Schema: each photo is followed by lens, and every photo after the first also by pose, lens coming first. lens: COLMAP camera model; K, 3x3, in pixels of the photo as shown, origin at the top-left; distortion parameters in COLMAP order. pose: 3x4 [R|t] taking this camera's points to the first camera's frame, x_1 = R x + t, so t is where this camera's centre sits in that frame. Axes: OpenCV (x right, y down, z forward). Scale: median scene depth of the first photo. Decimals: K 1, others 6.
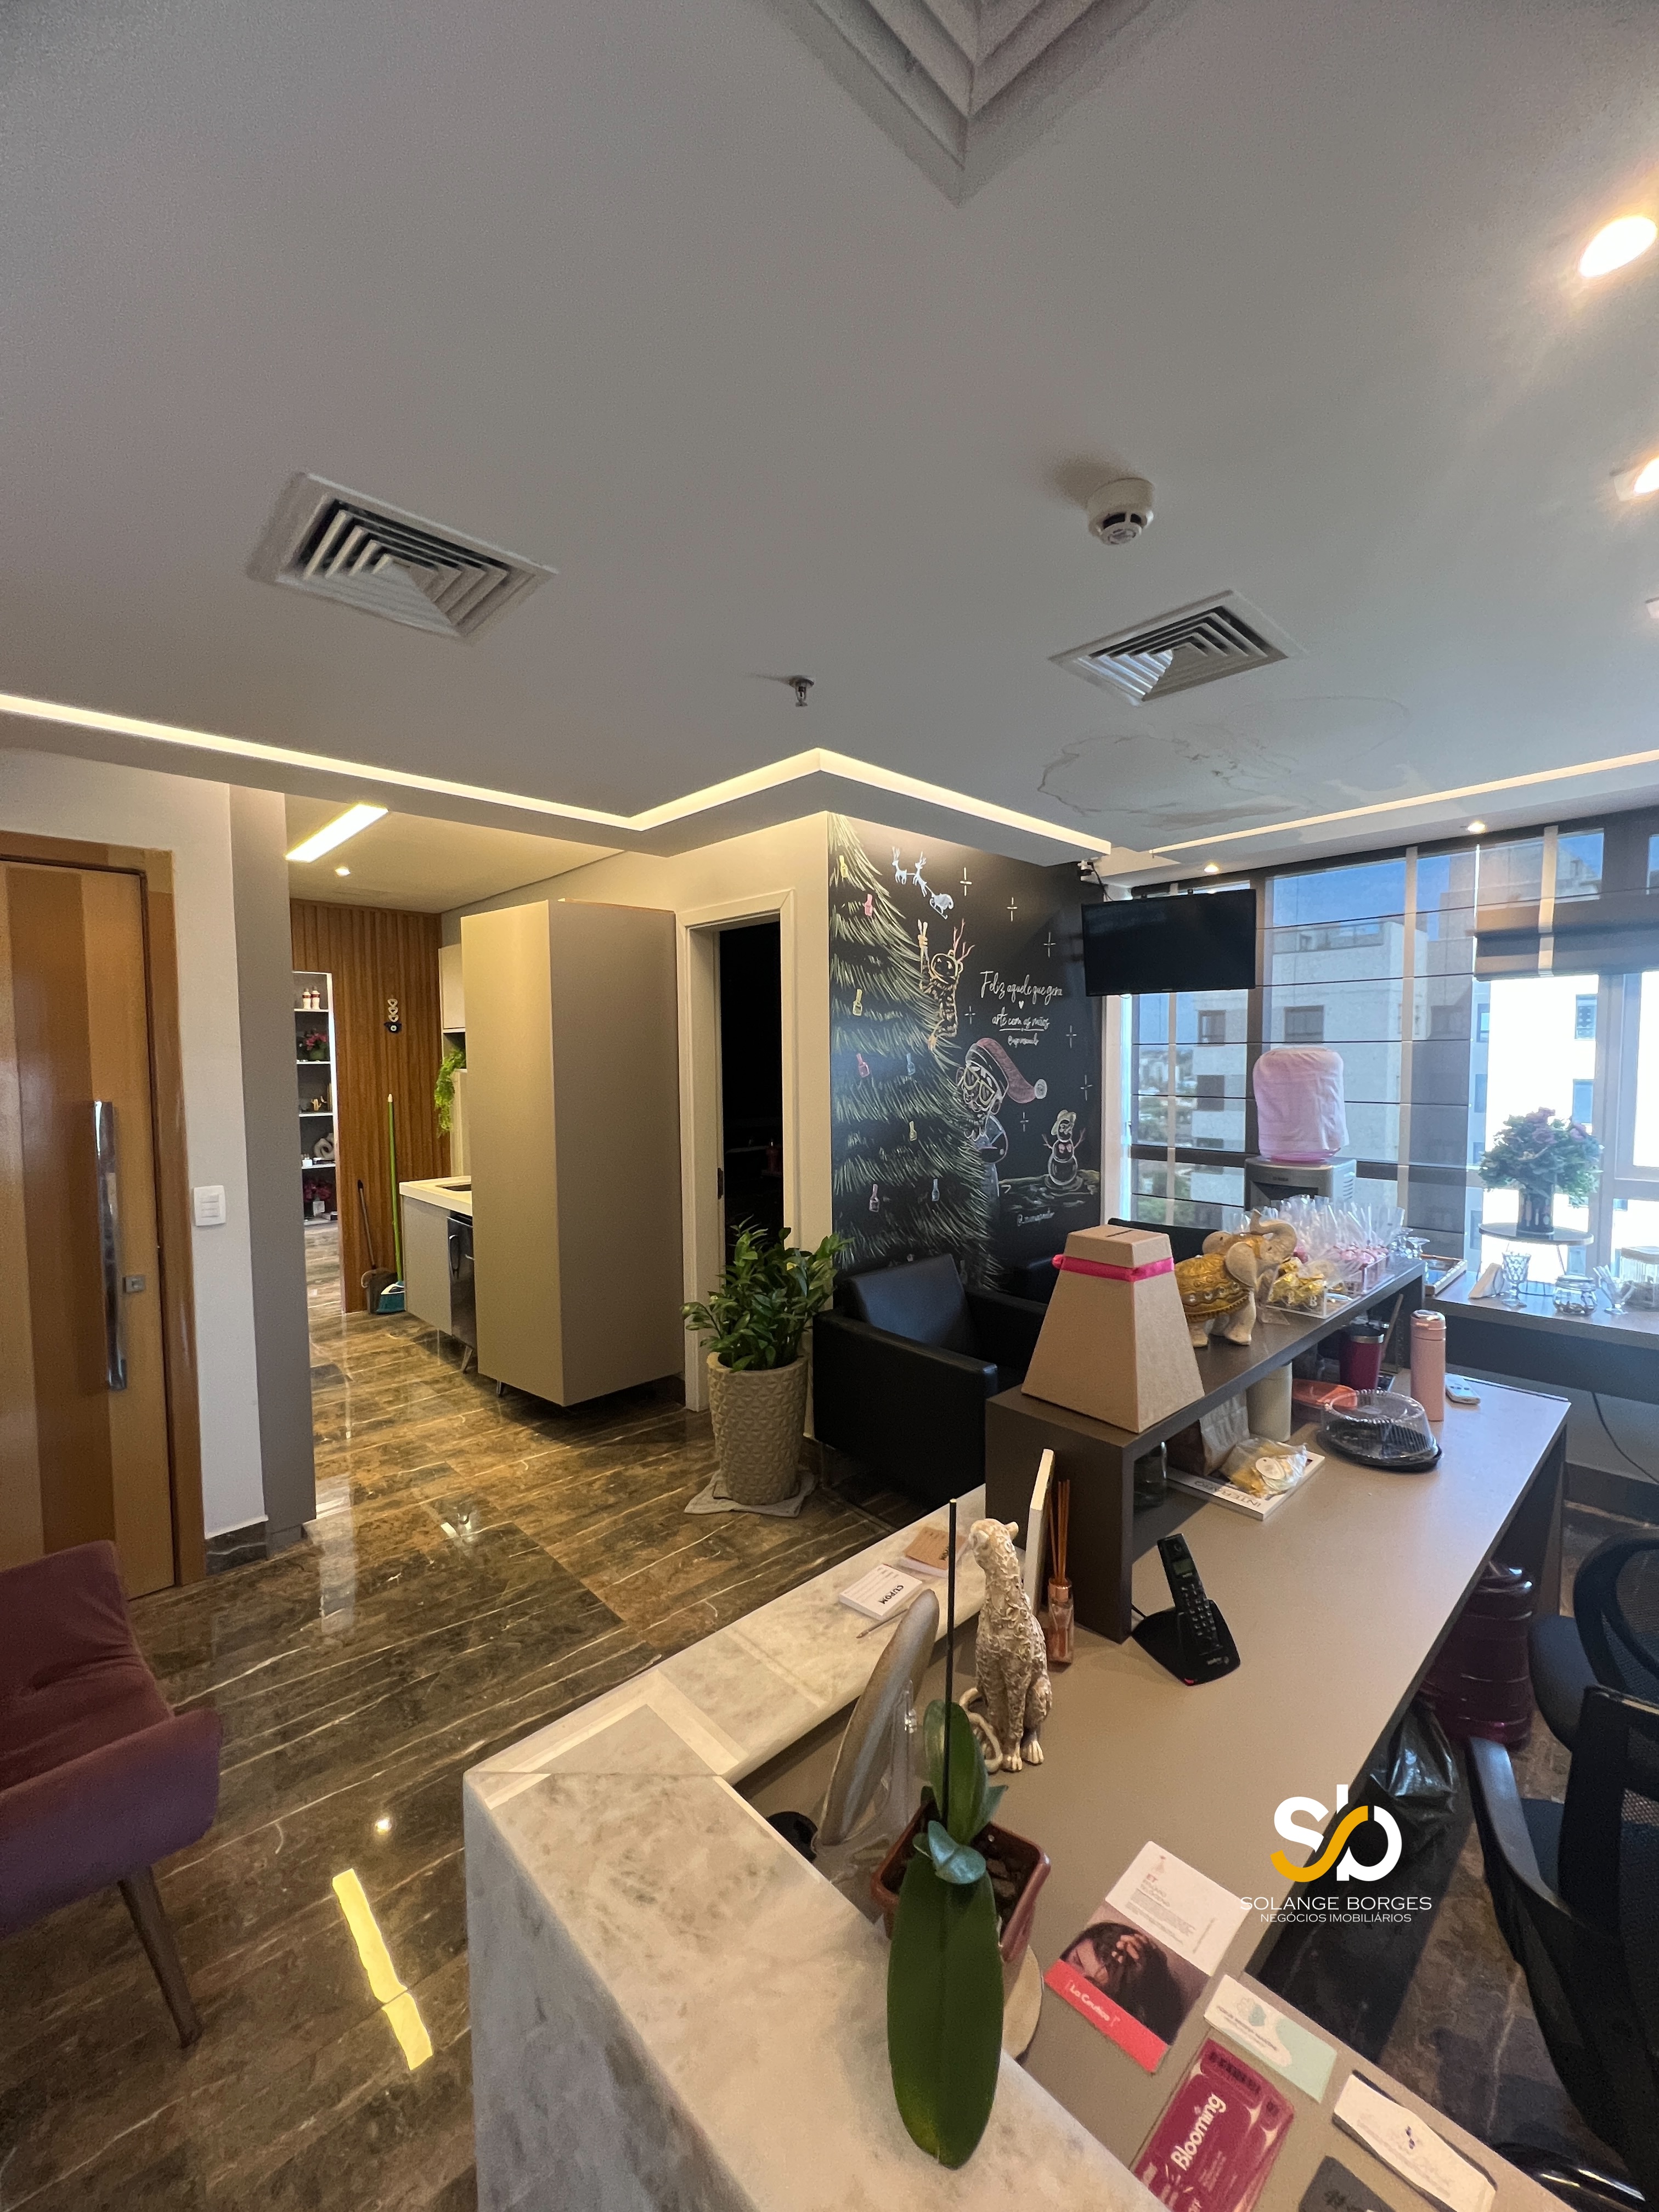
lens RADIAL K [[888.4, 0, 822.5], [0, 888.4, 1109.8], [0, 0, 1]] dist [-0.002336, 0.001572]
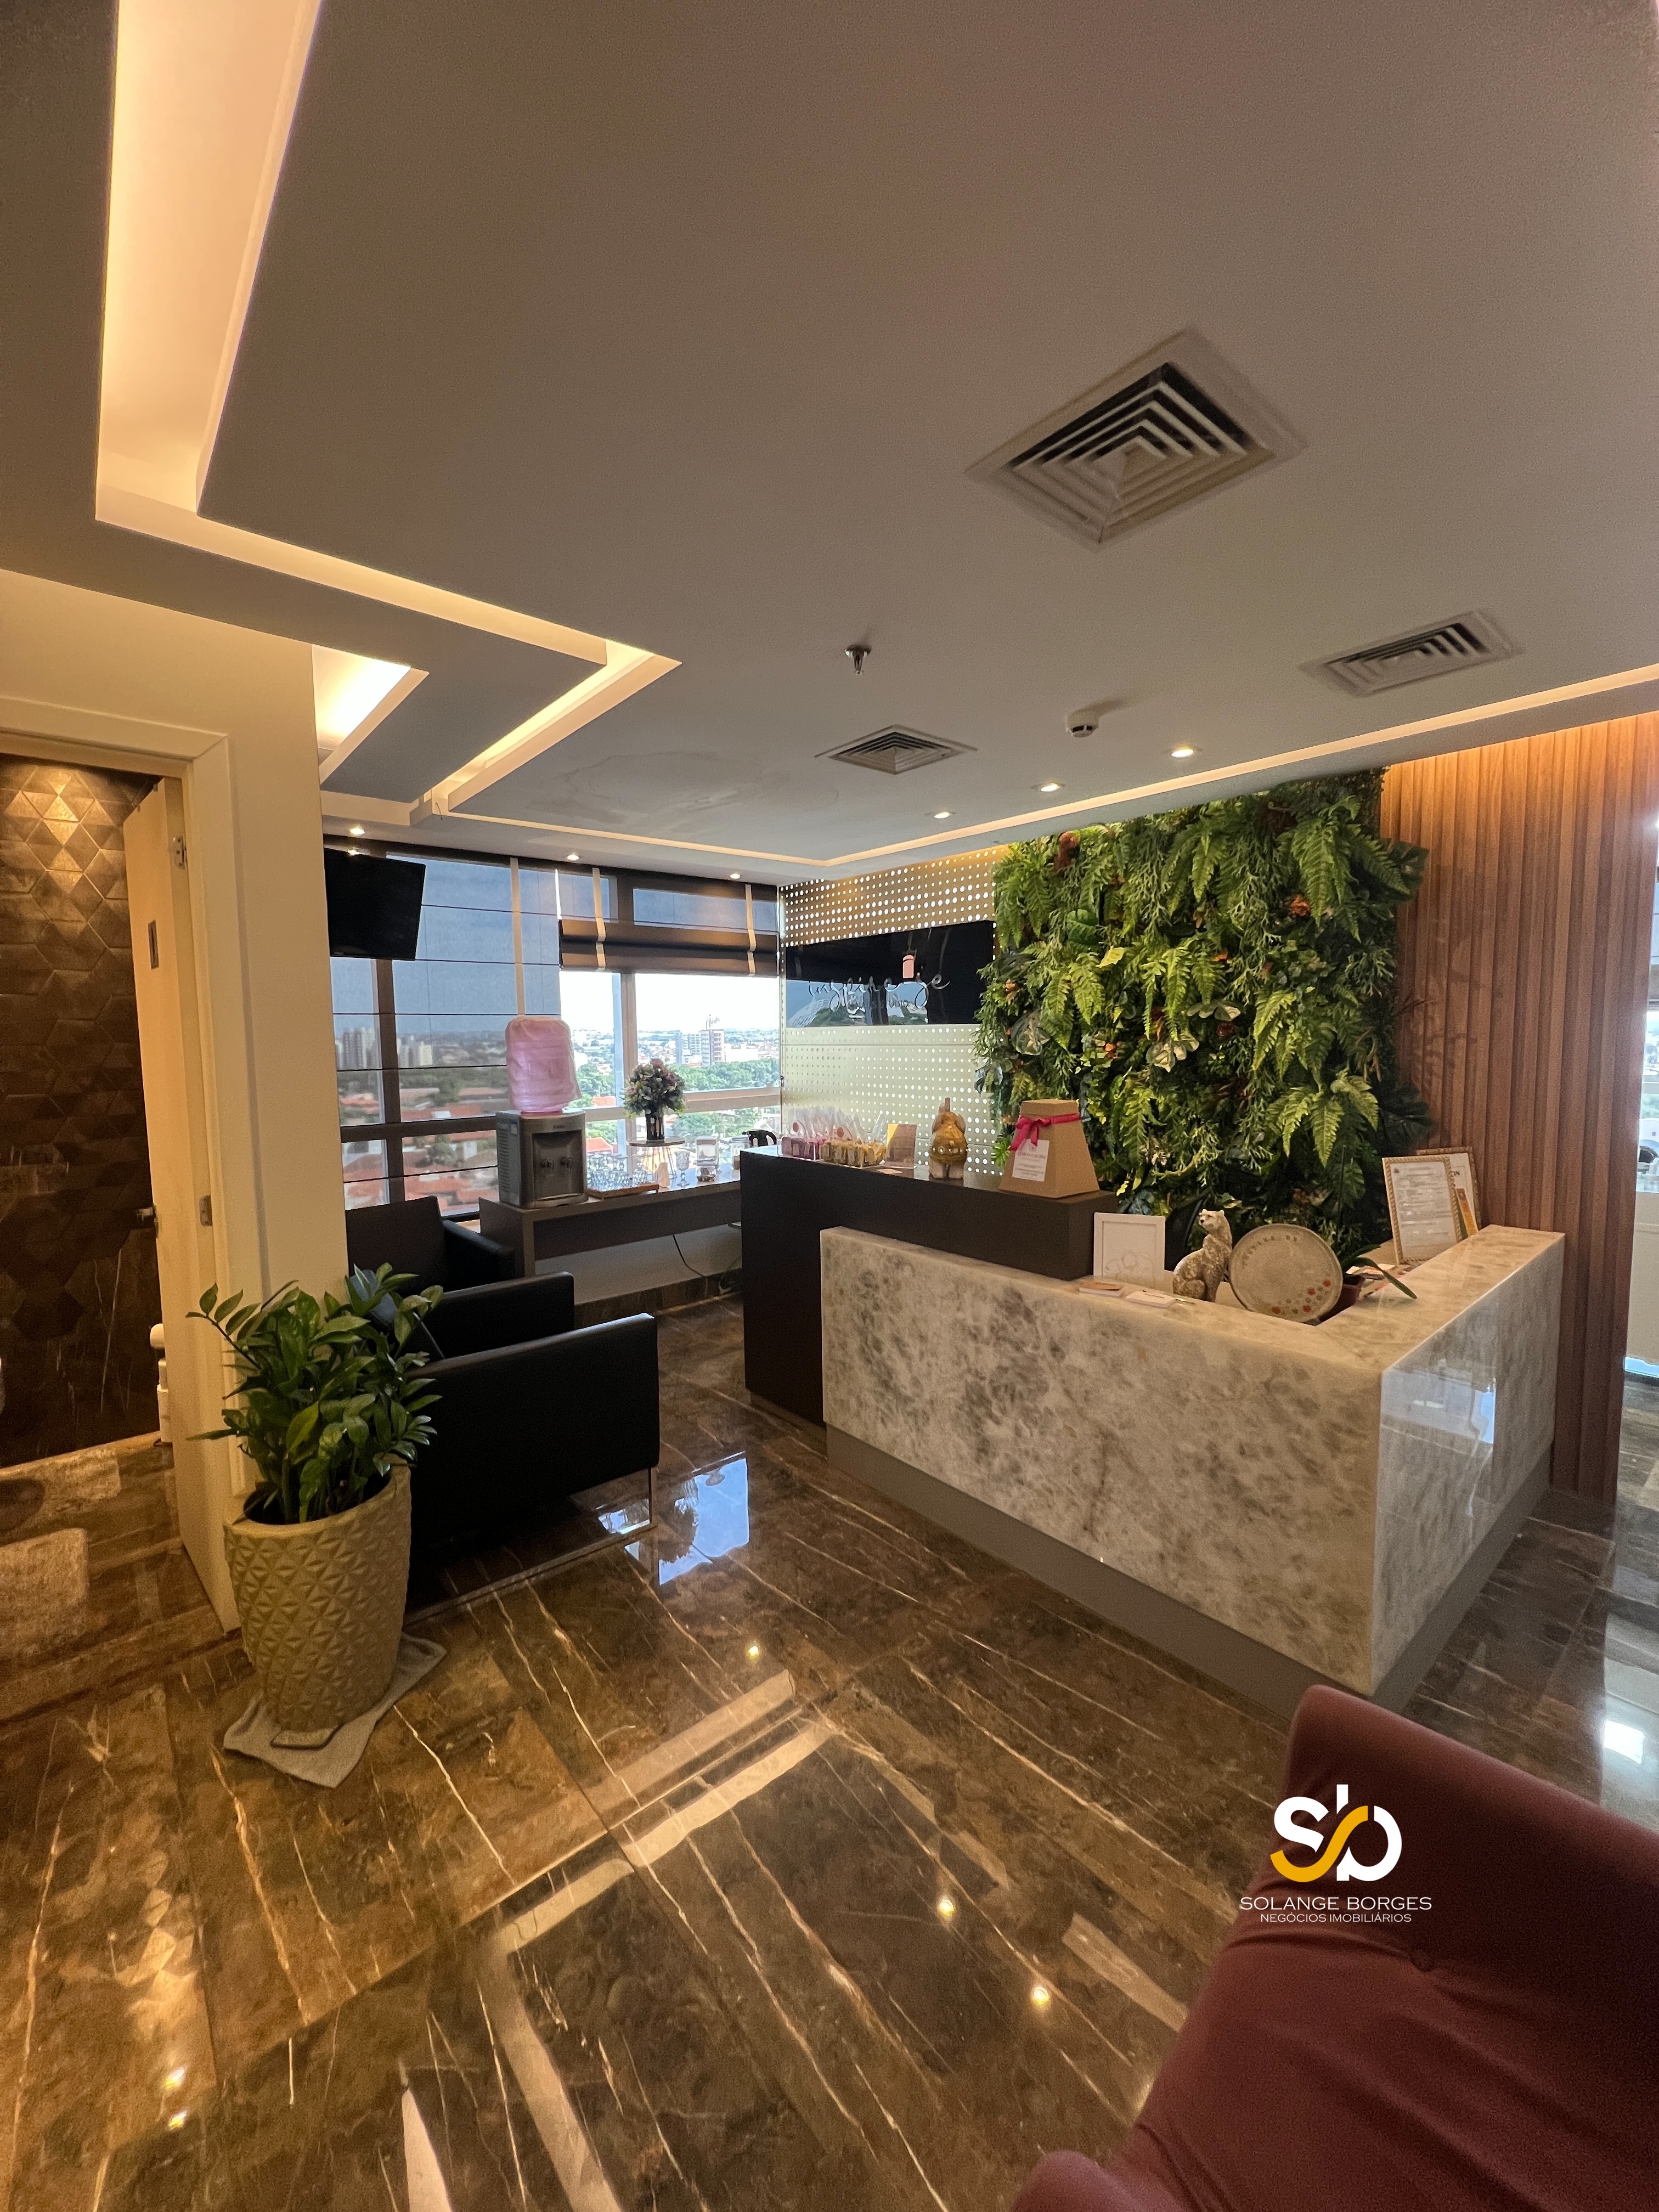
lens RADIAL K [[885.6, 0, 839.0], [0, 885.6, 1104.7], [0, 0, 1]] dist [0.001377, 0.000593]
pose [[0.032160, -0.074099, 0.996732, -0.655062], [0.067326, 0.995144, 0.071809, -0.011255], [-0.997213, 0.064797, 0.036993, 0.586461]]
